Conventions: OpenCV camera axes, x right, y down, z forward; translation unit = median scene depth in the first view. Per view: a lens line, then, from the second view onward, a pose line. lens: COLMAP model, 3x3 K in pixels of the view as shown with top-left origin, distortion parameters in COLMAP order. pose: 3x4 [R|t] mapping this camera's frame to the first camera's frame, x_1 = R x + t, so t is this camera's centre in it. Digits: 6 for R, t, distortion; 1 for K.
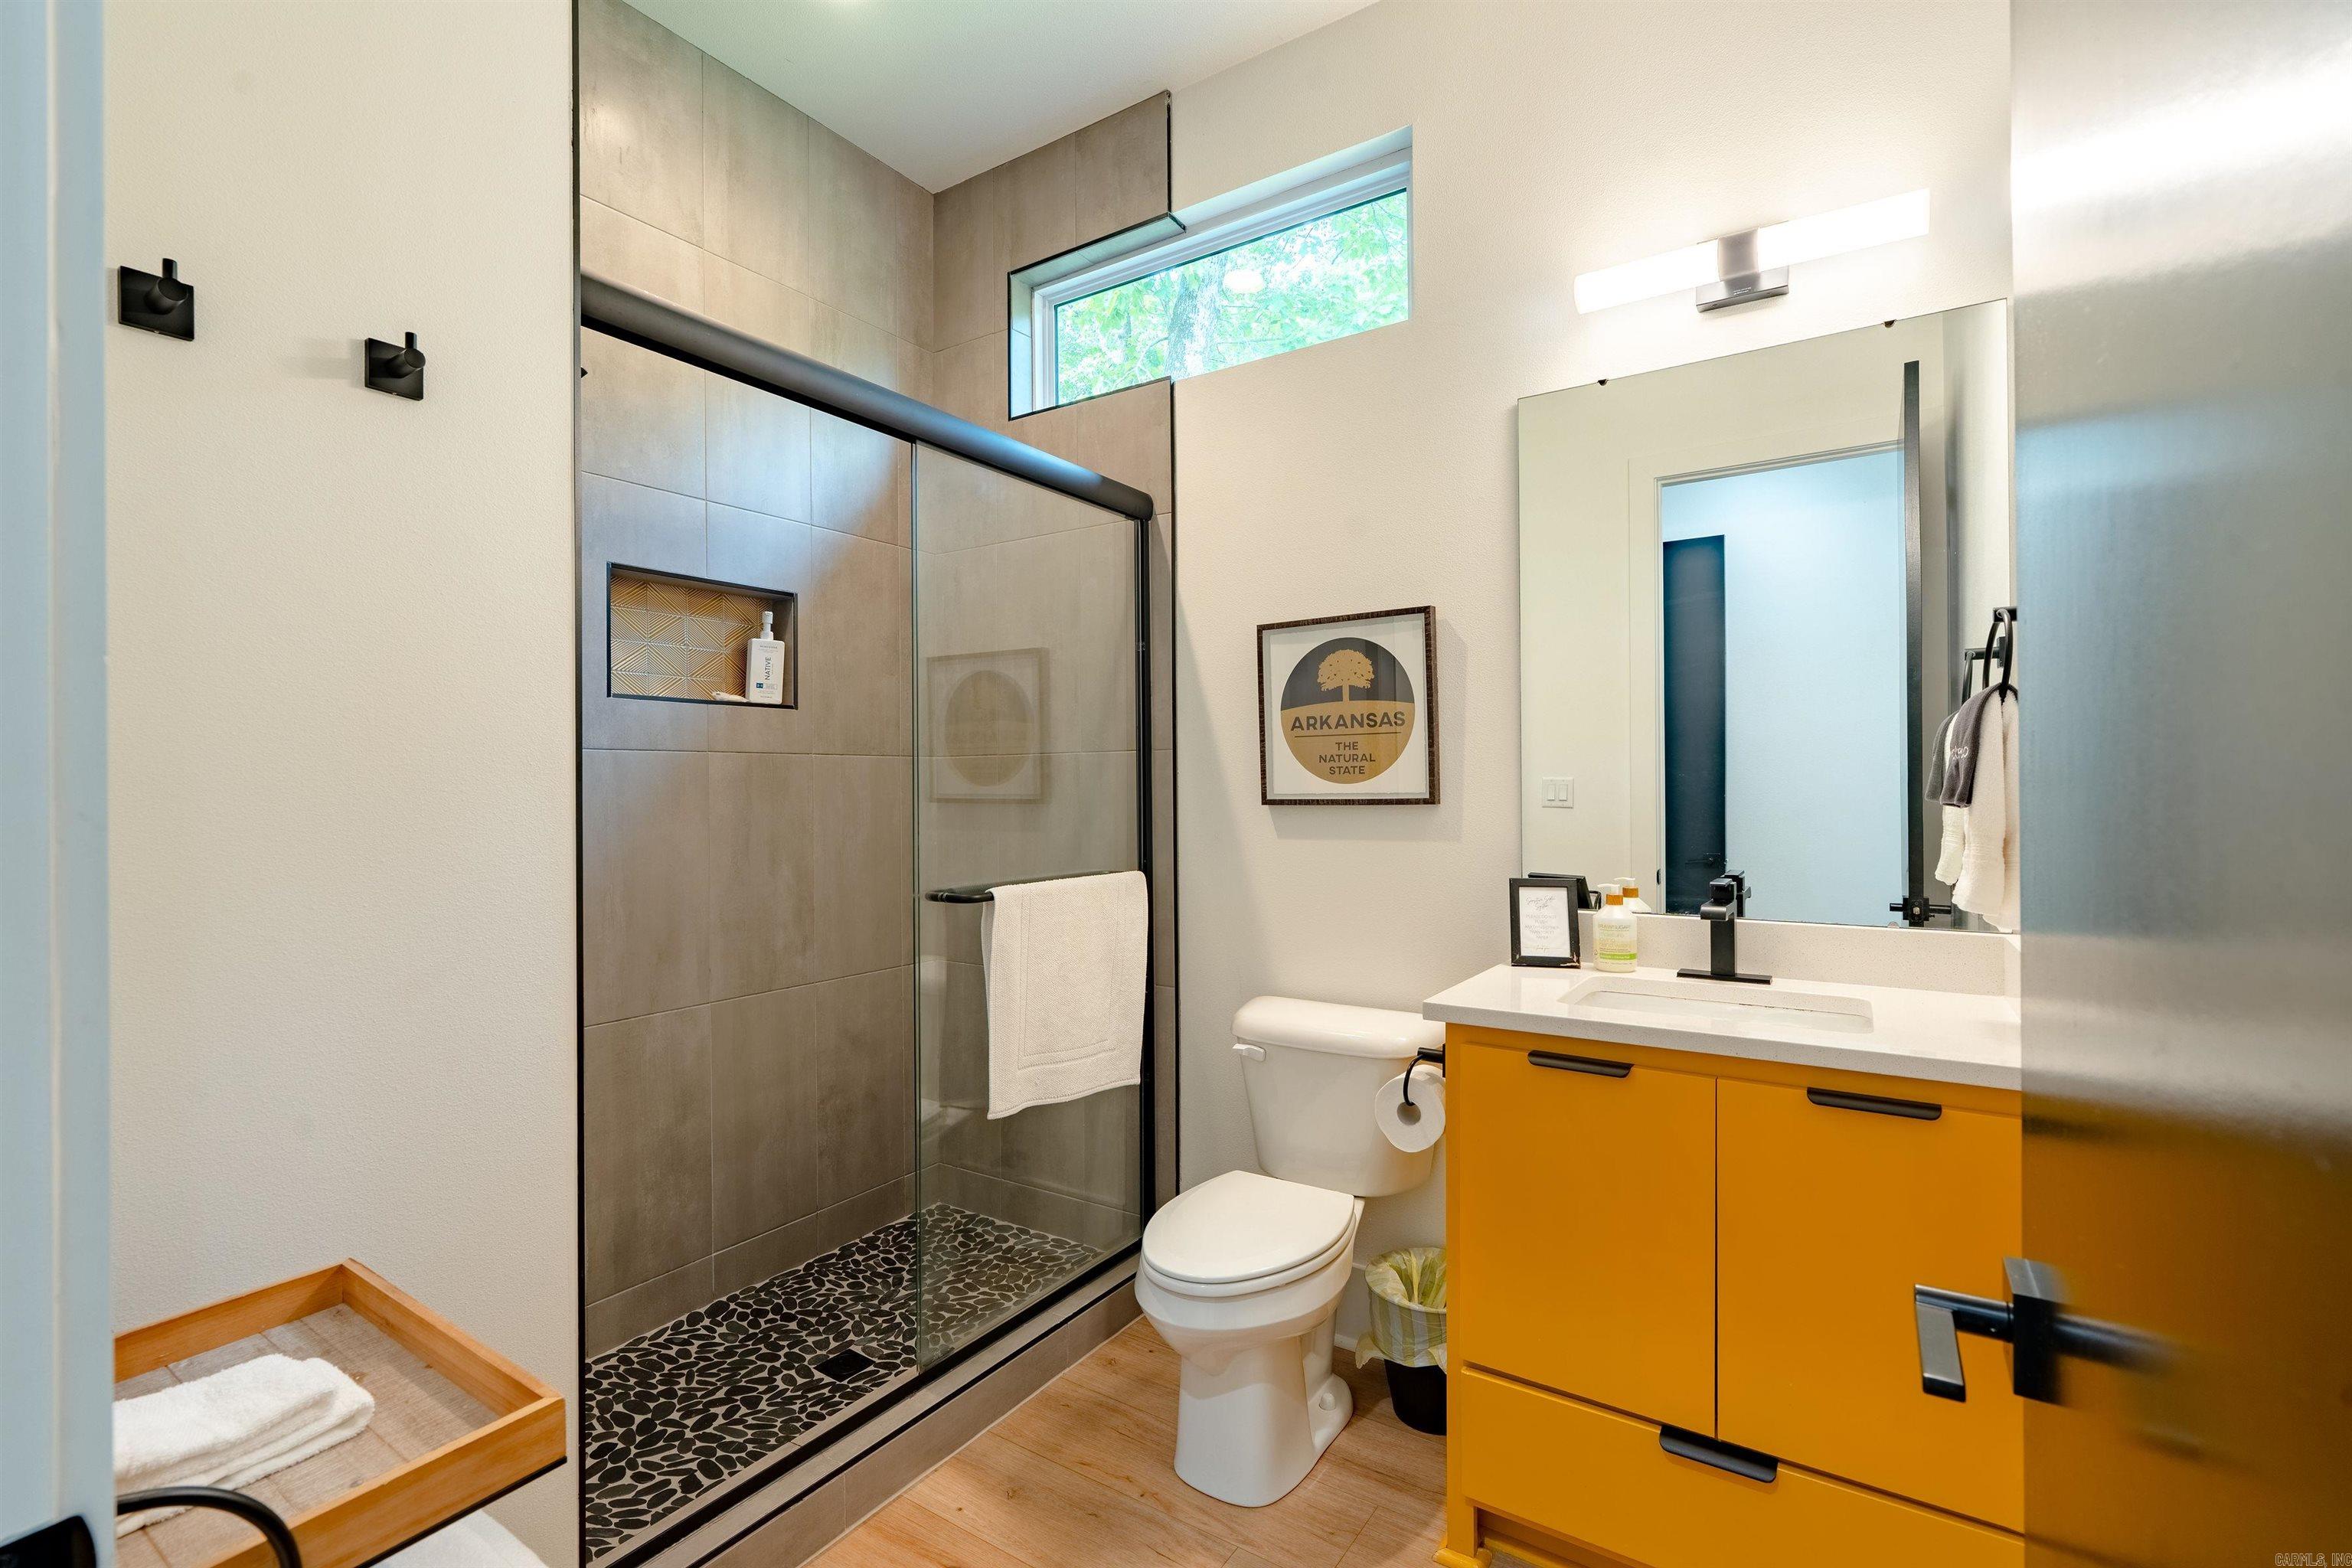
lens RADIAL K [[1059.3, 0, 1185.0], [0, 1059.3, 792.6], [0, 0, 1]] dist [-0.003220, -0.000041]
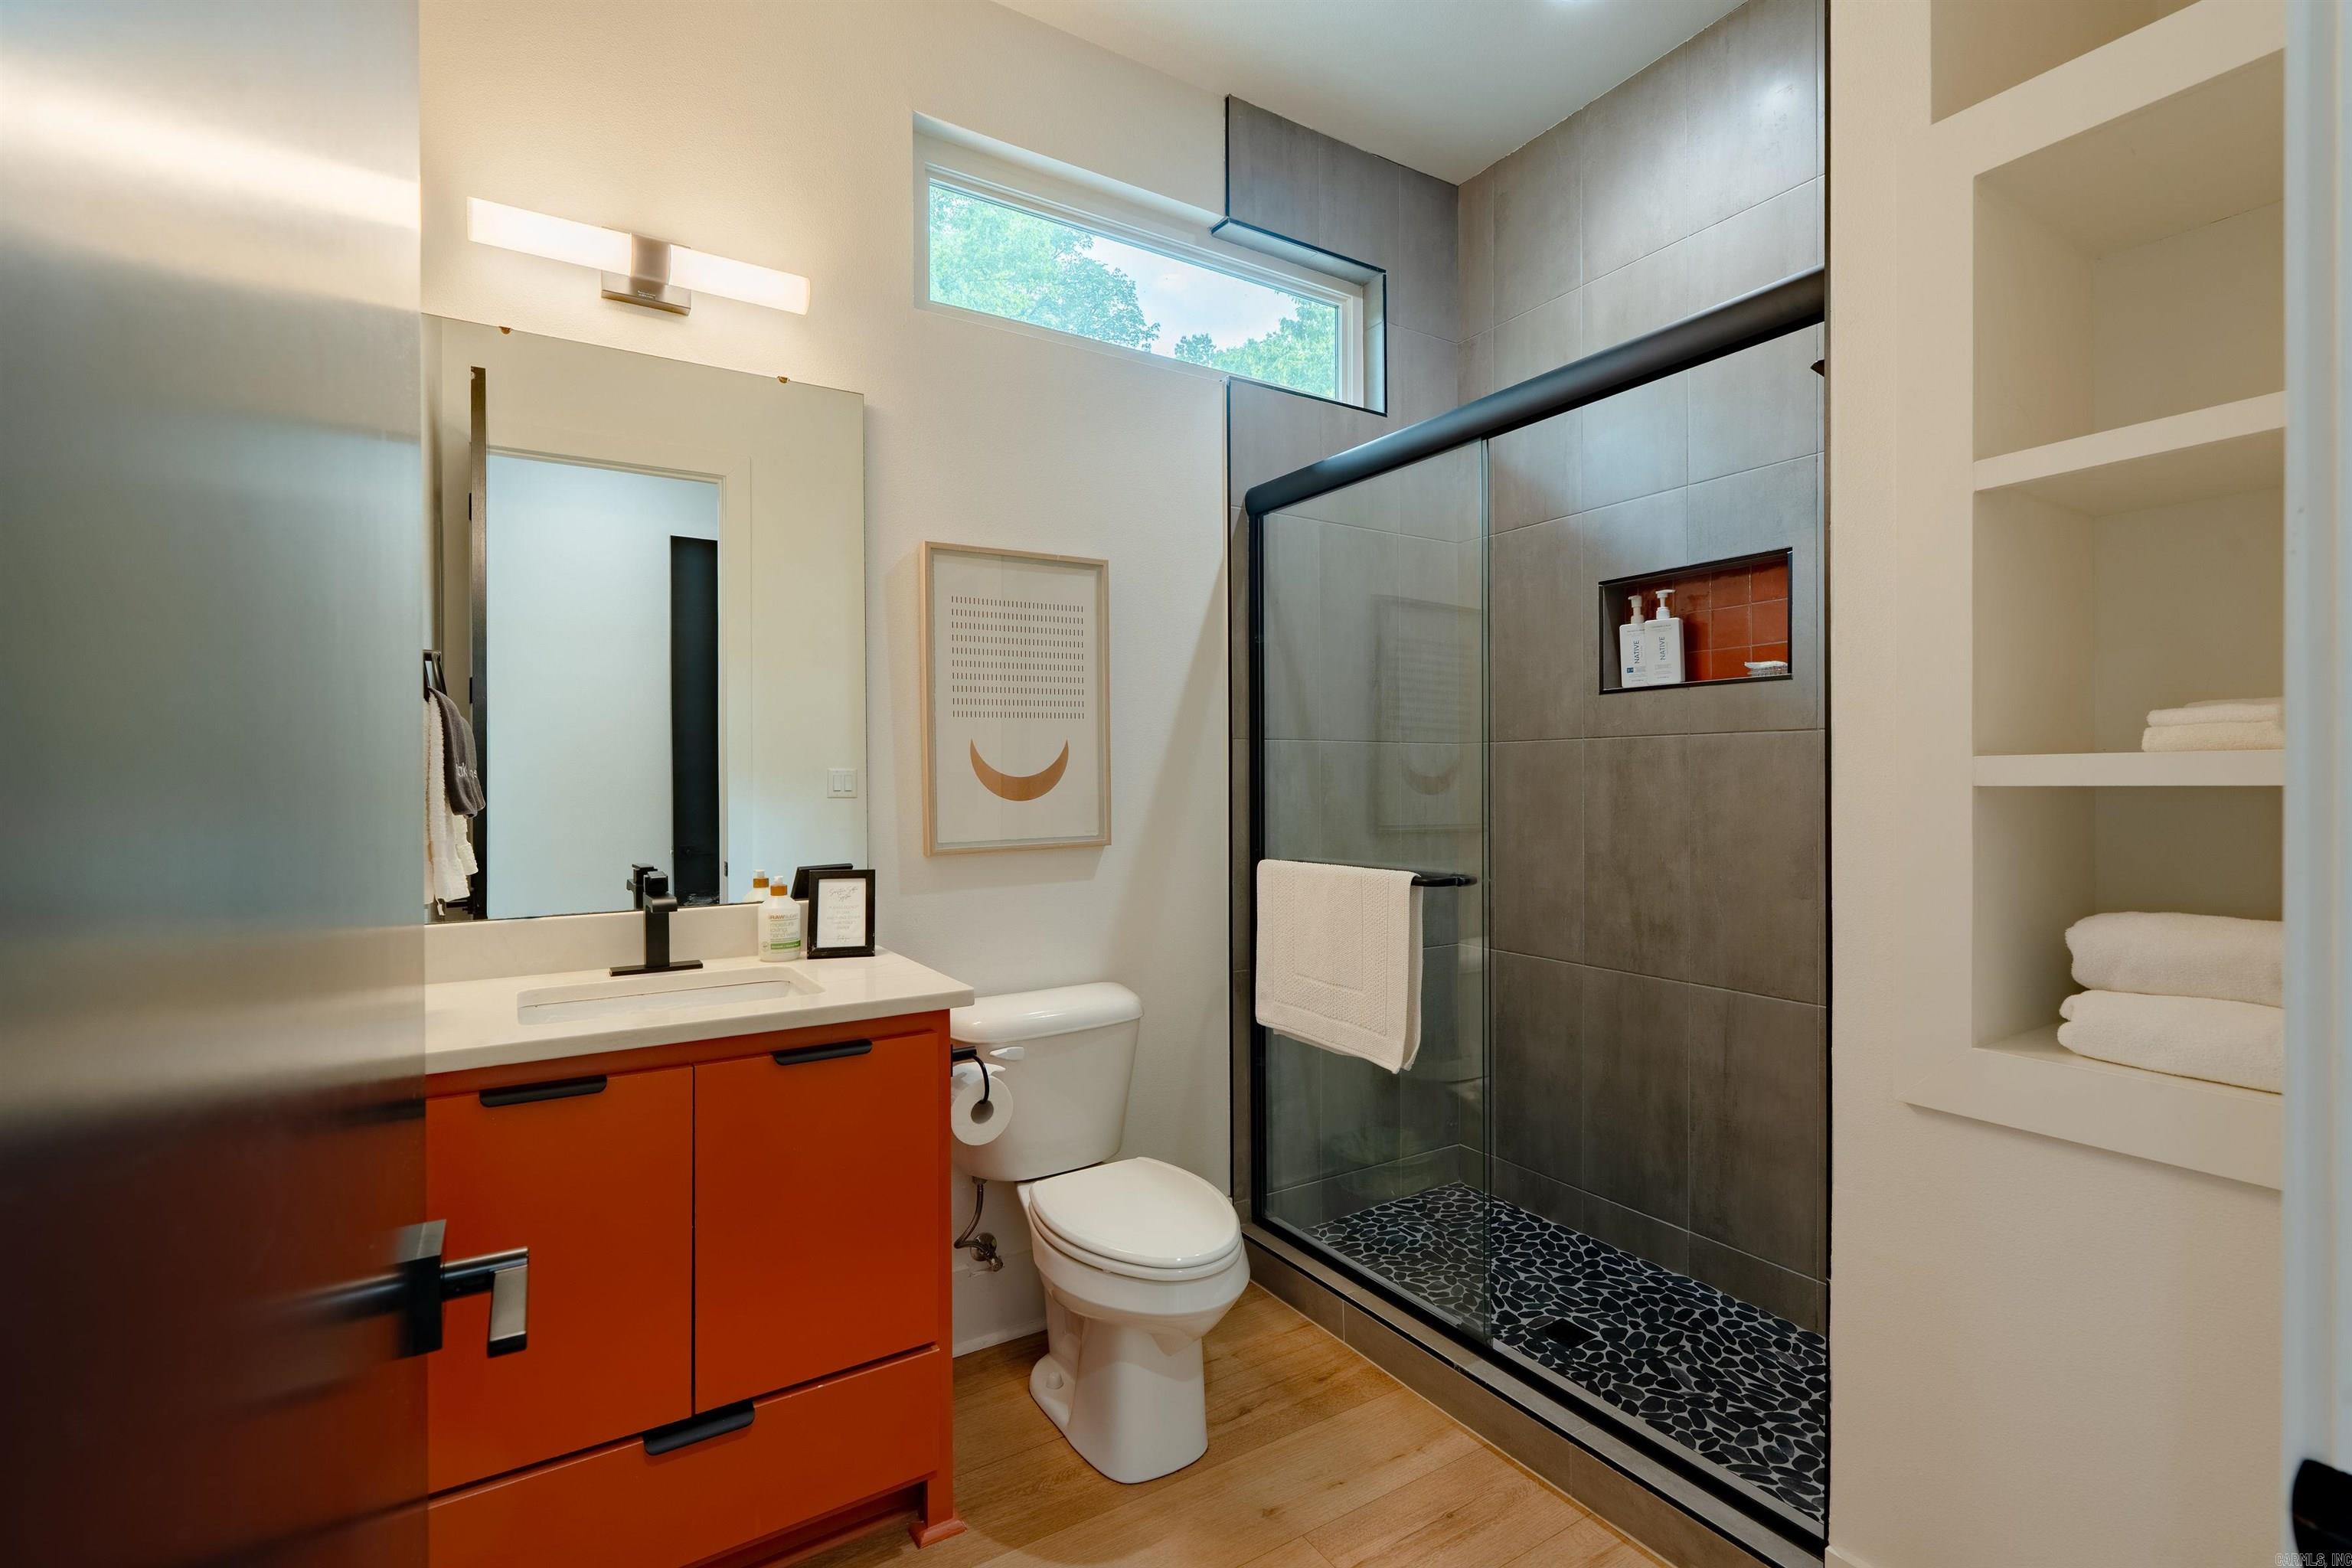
lens RADIAL K [[1049.0, 0, 1185.2], [0, 1049.0, 783.5], [0, 0, 1]] dist [-0.006745, 0.000204]
pose [[0.422757, -0.001522, 0.906242, -0.169972], [0.006088, 0.999981, -0.001161, 0.001190], [-0.906223, 0.006008, 0.422758, 0.107416]]
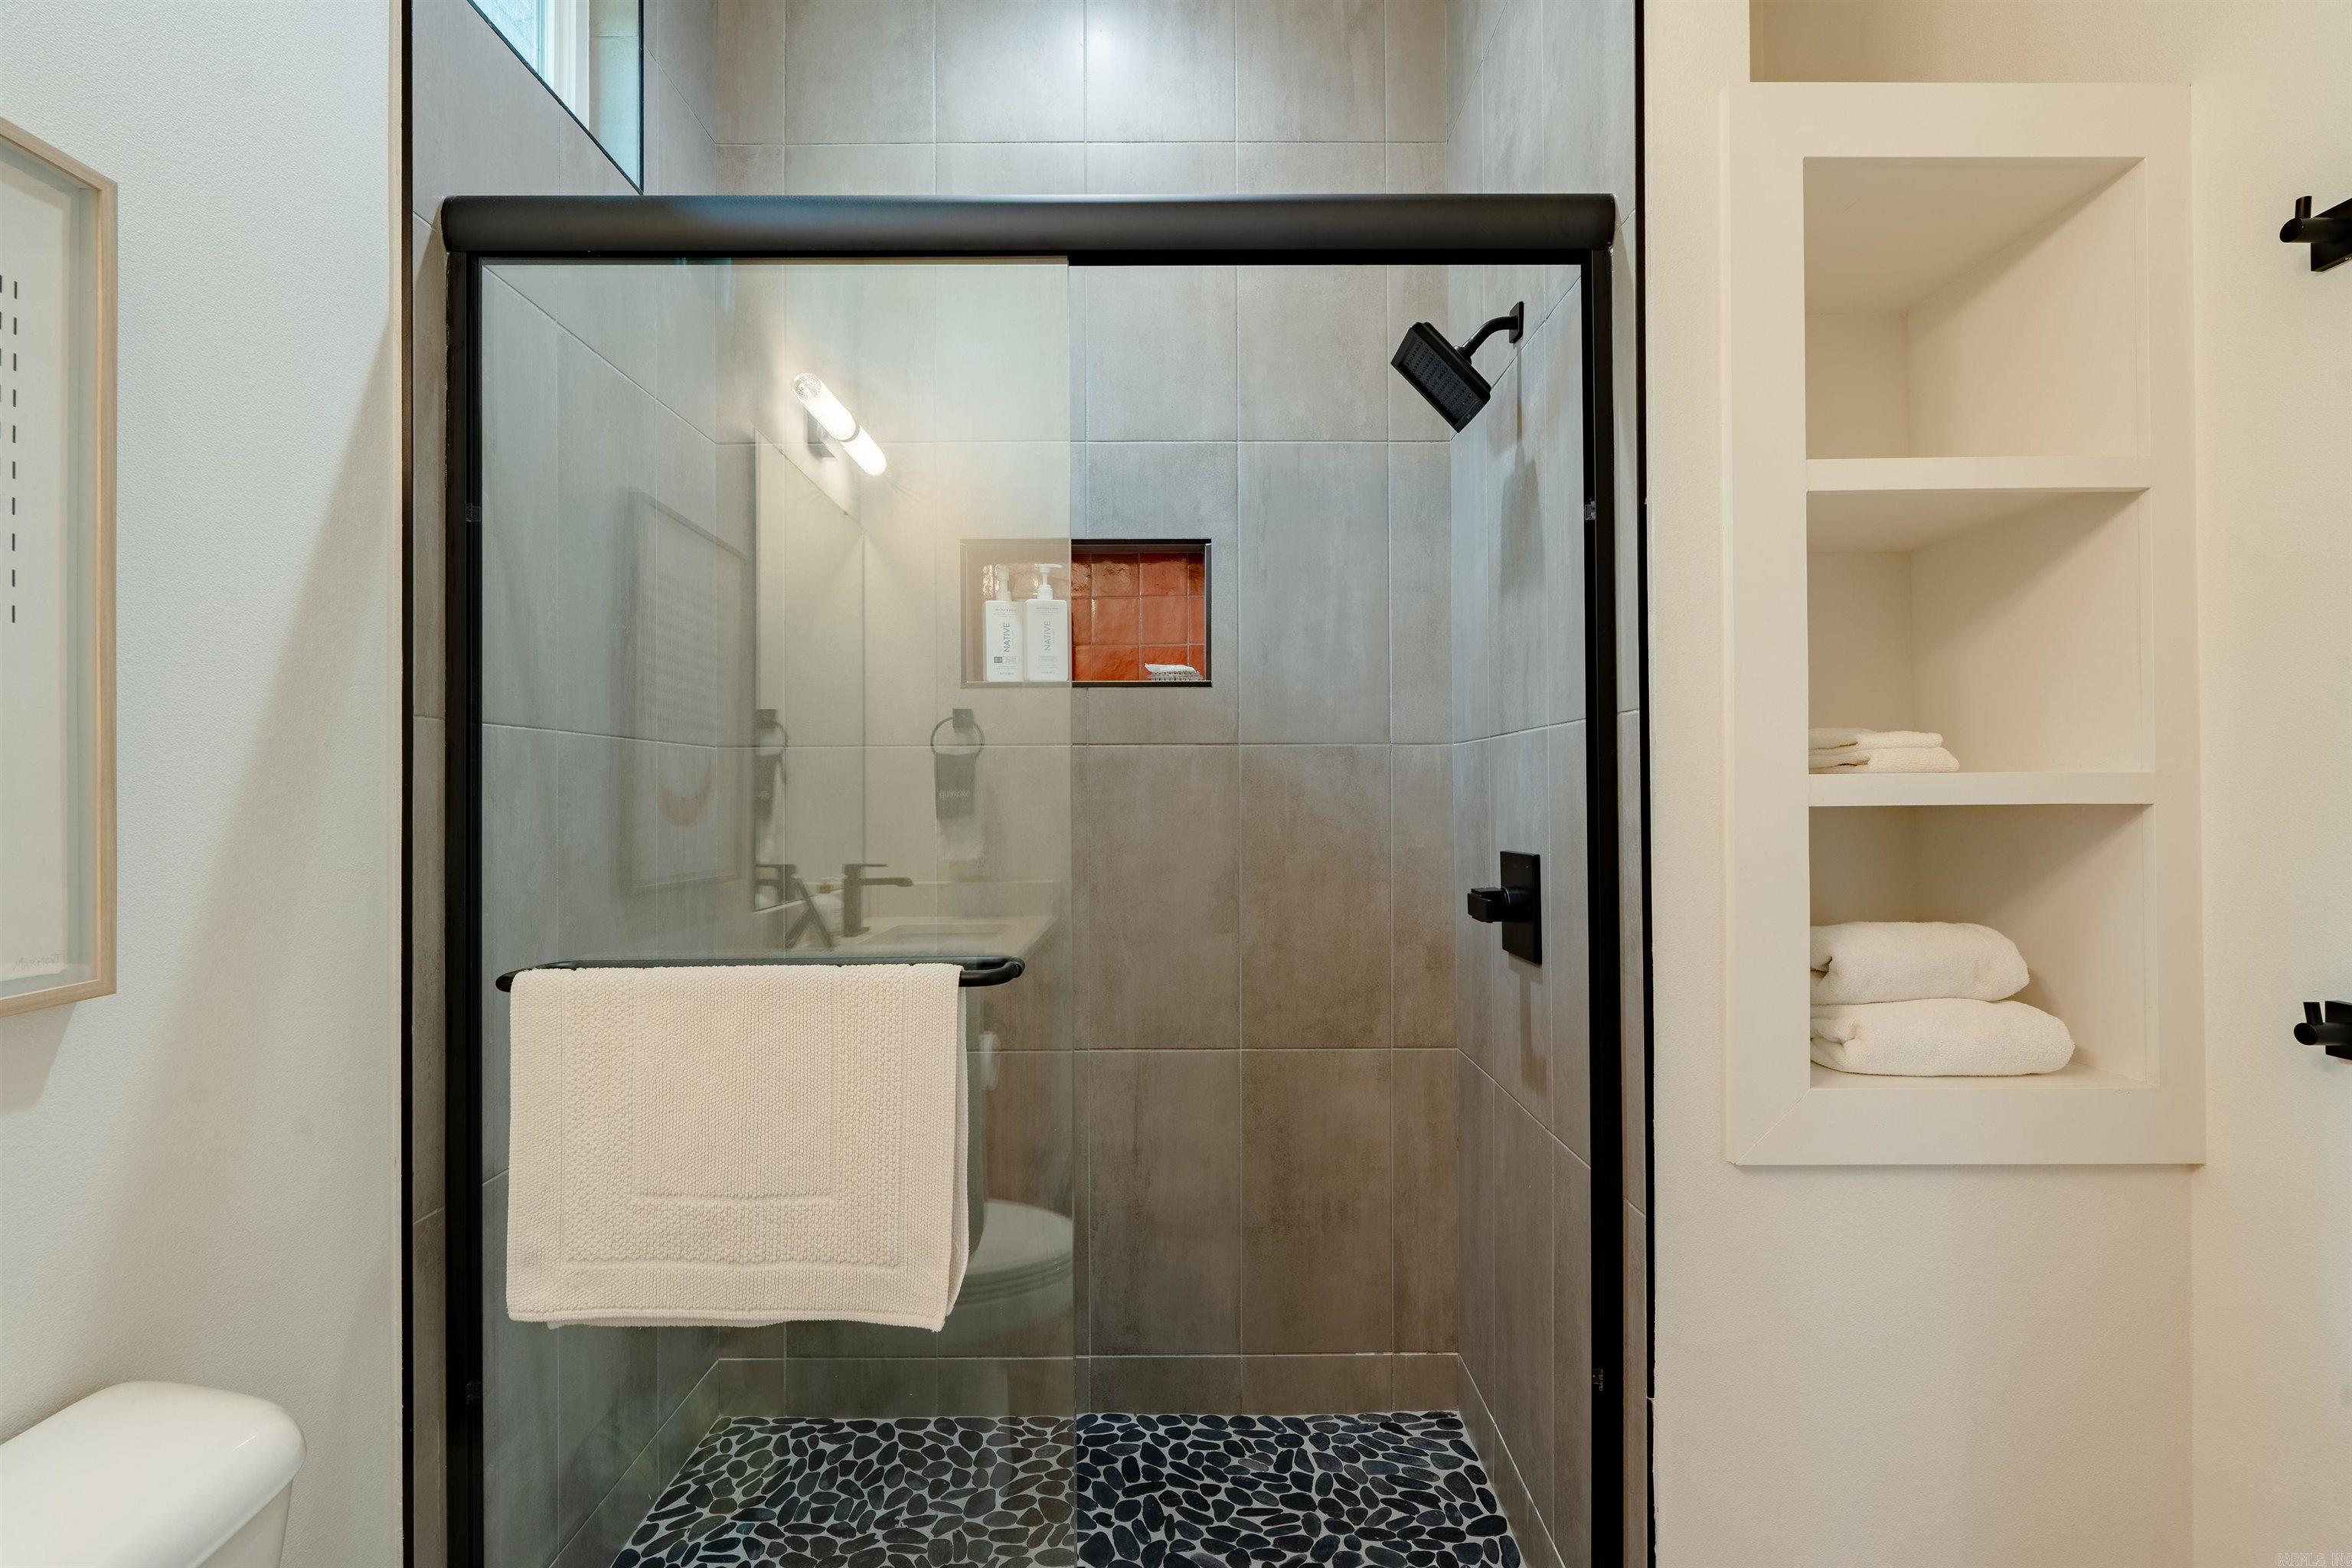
lens RADIAL K [[1049.0, 0, 1185.2], [0, 1049.0, 783.5], [0, 0, 1]] dist [-0.006745, 0.000204]
pose [[-0.537305, 0.014544, 0.843263, 0.291630], [0.012443, 0.999879, -0.009317, -0.006625], [-0.843297, 0.005487, -0.537421, 0.549418]]
